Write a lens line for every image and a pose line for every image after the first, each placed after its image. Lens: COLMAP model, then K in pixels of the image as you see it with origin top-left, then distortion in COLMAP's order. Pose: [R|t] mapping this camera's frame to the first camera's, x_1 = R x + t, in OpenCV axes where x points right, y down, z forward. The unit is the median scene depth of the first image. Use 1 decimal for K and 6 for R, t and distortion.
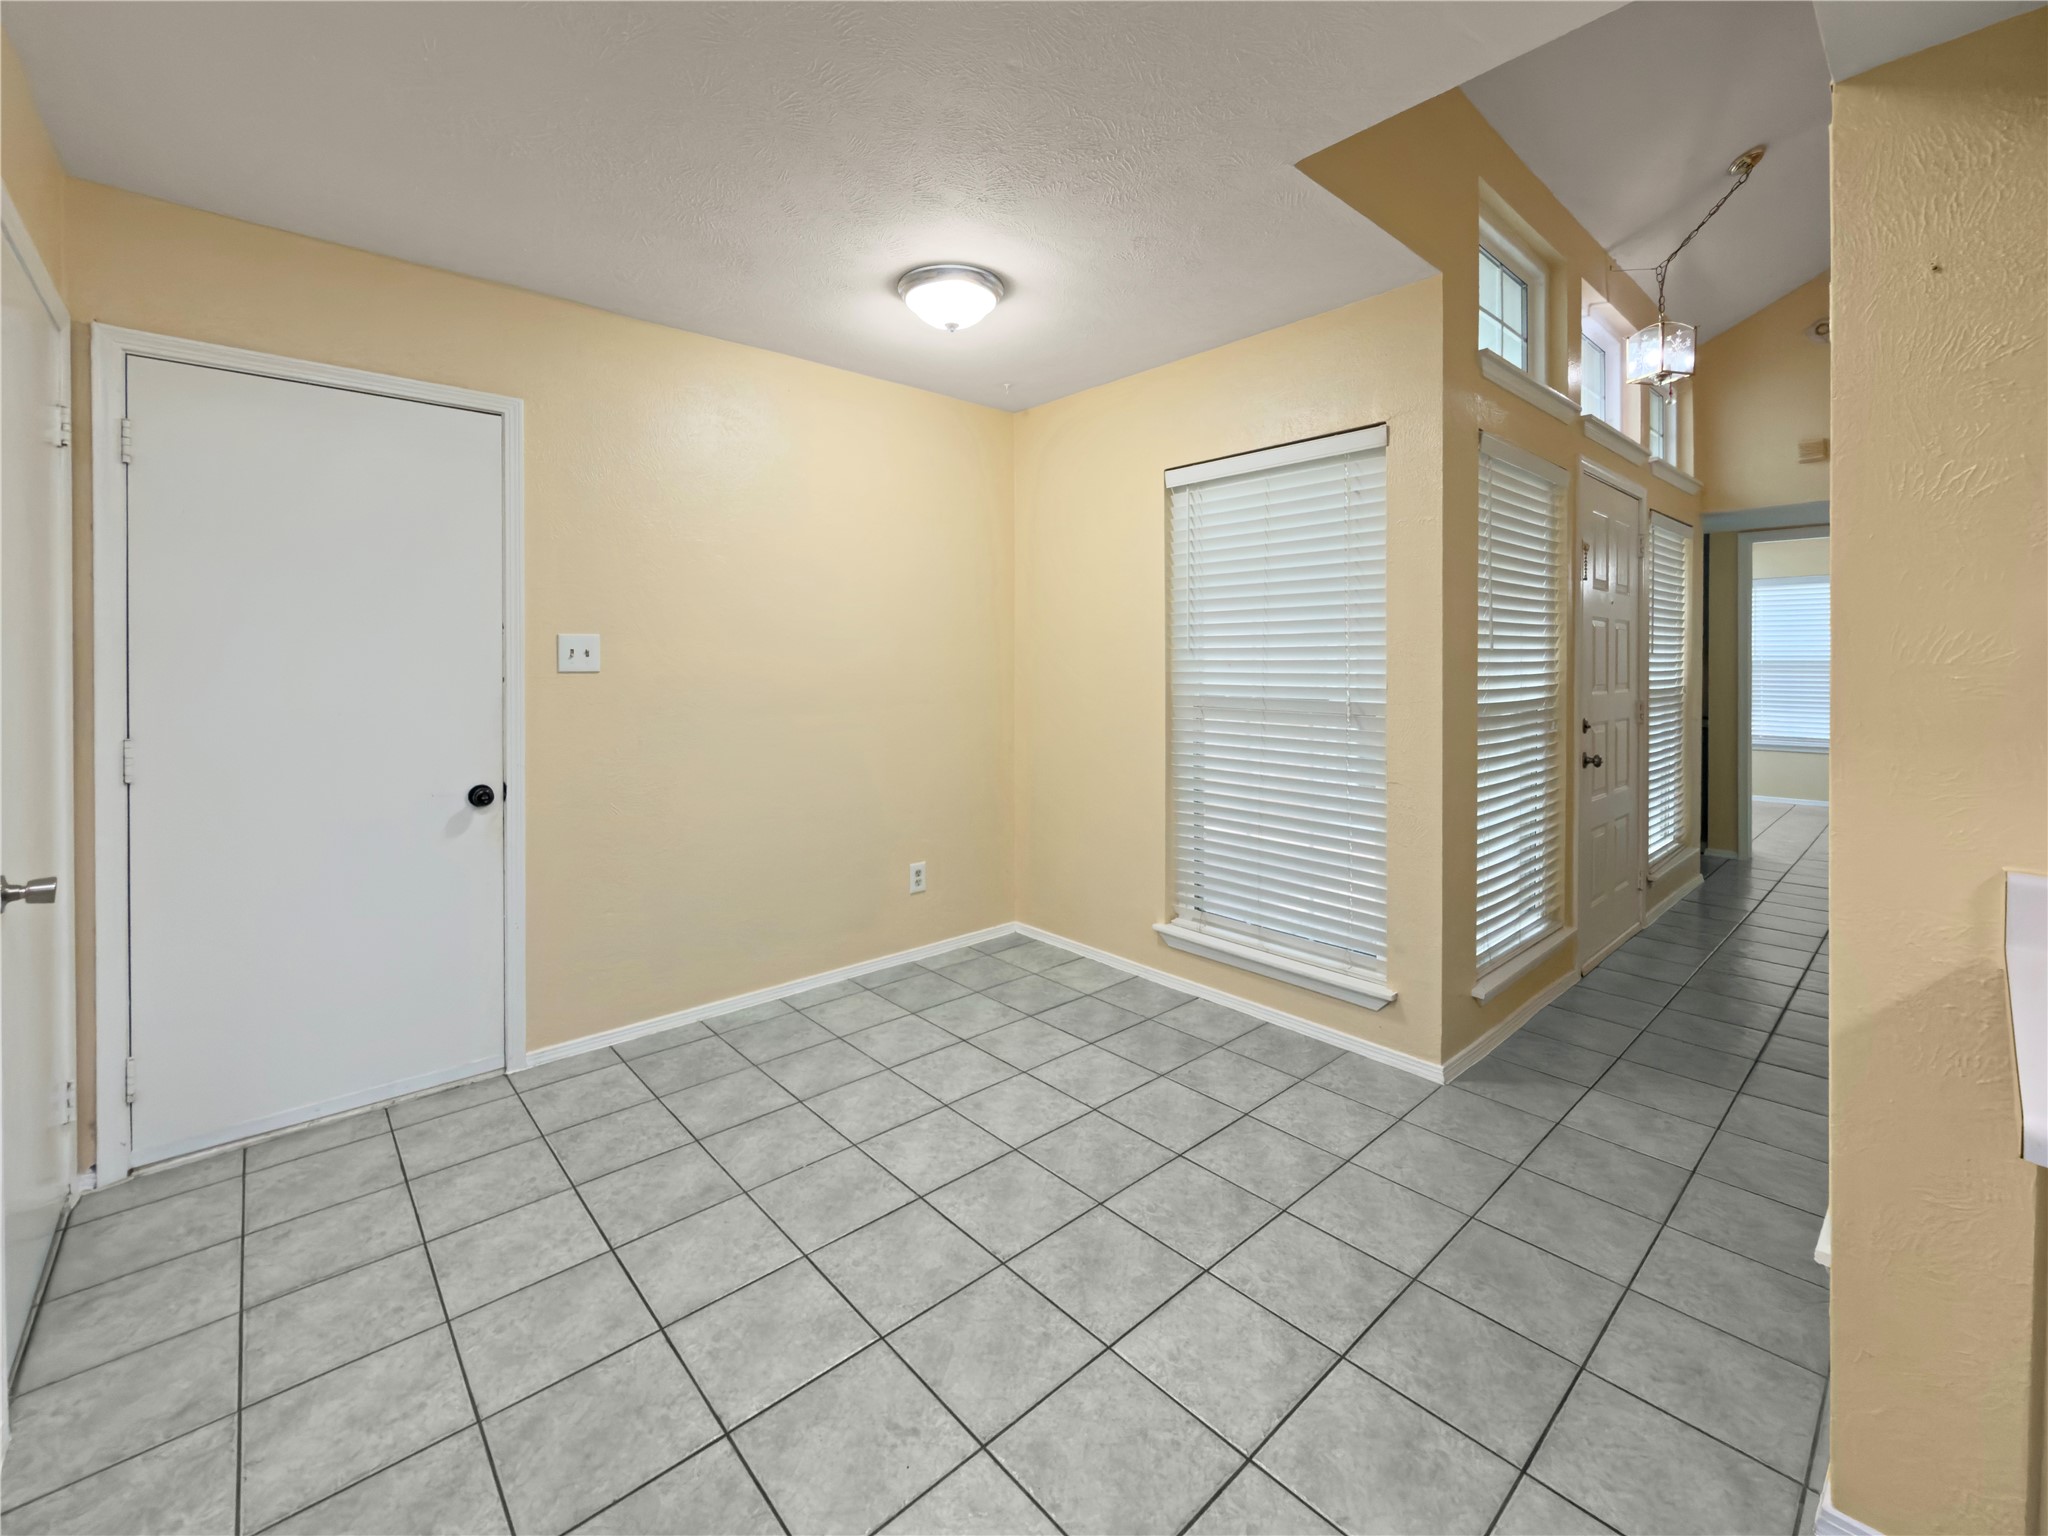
lens RADIAL K [[868.1, 0, 985.8], [0, 868.1, 685.5], [0, 0, 1]] dist [-0.002105, 0.000147]
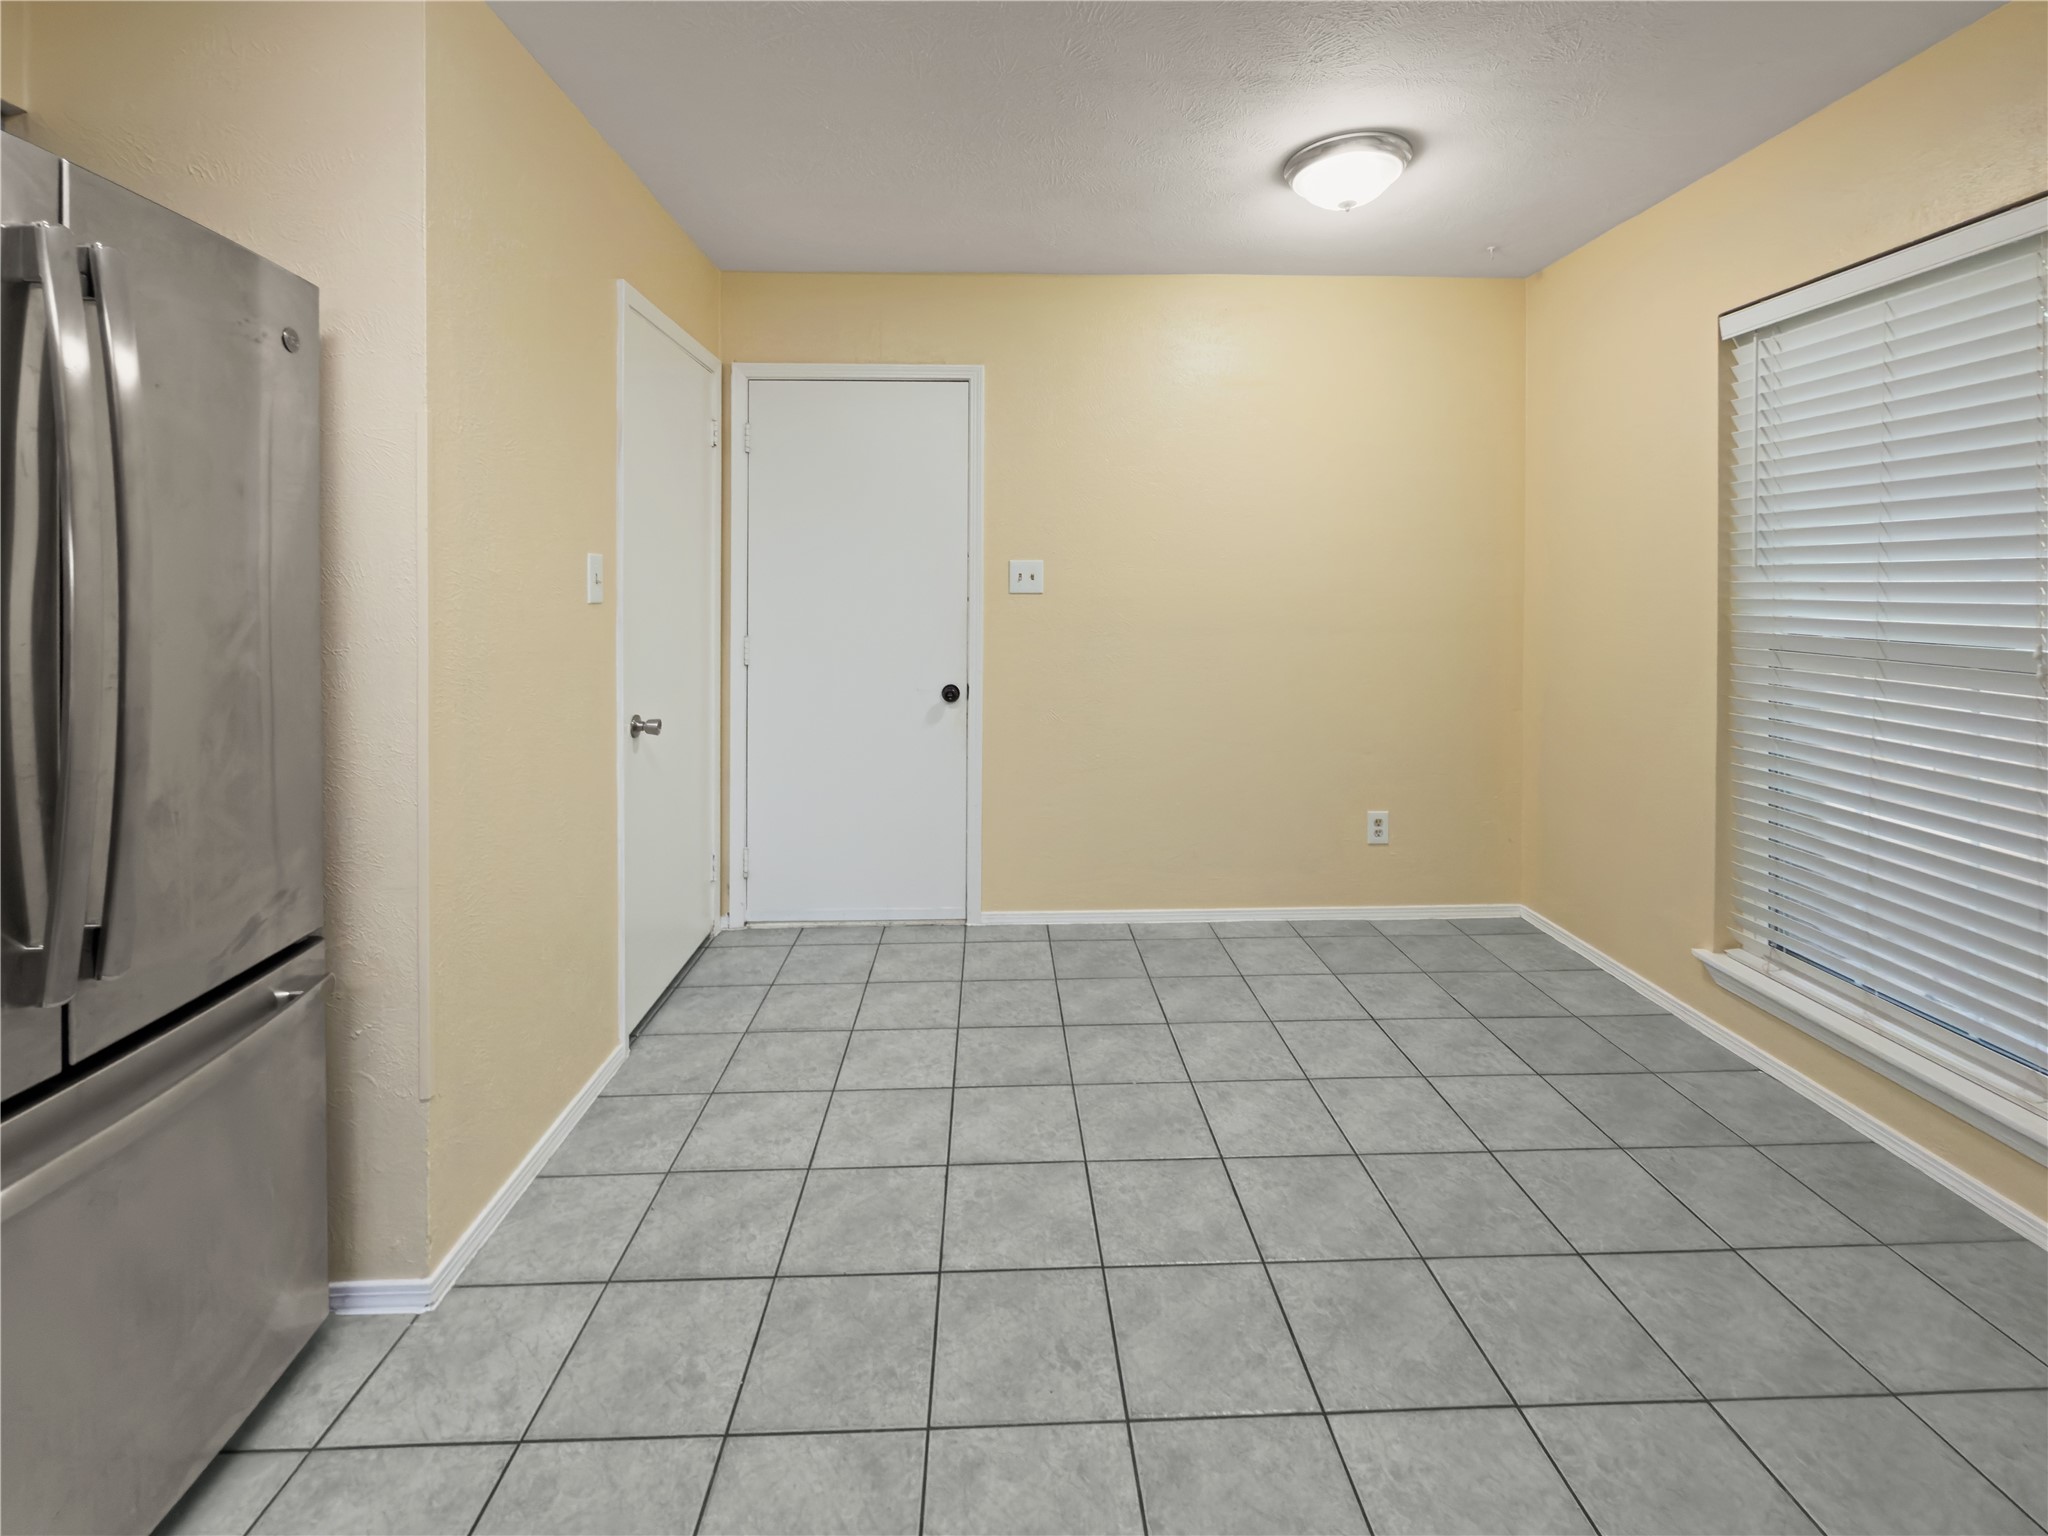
lens RADIAL K [[871.4, 0, 1022.0], [0, 871.4, 608.1], [0, 0, 1]] dist [-0.002046, -0.000085]
pose [[0.772810, 0.017671, -0.634392, 0.324547], [-0.017367, 0.999827, 0.006694, -0.004729], [0.634400, 0.005845, 0.772983, 0.127662]]
